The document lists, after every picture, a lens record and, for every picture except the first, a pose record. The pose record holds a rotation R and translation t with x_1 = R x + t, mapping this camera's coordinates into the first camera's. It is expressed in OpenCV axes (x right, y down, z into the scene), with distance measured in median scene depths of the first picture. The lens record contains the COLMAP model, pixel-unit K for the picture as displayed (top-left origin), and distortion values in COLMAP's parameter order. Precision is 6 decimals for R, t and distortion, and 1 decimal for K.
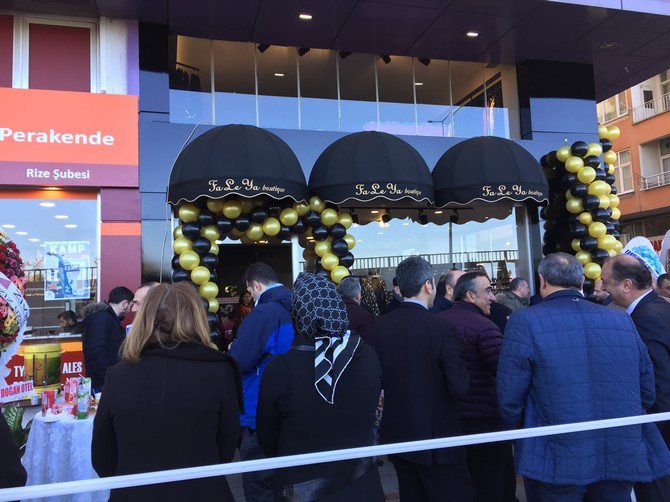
lens RADIAL K [[580.5, 0, 335.7], [0, 580.5, 237.2], [0, 0, 1]] dist [0.065739, -0.068039]
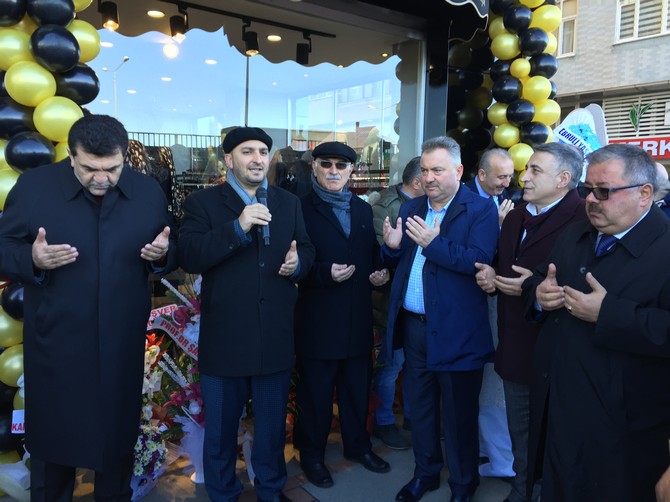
lens RADIAL K [[580.5, 0, 347.9], [0, 580.5, 239.4], [0, 0, 1]] dist [0.065739, -0.068039]
pose [[0.927015, 0.020793, 0.374446, 0.044099], [-0.091572, 0.980789, 0.172243, 0.058424], [-0.363671, -0.193961, 0.911111, 0.536471]]
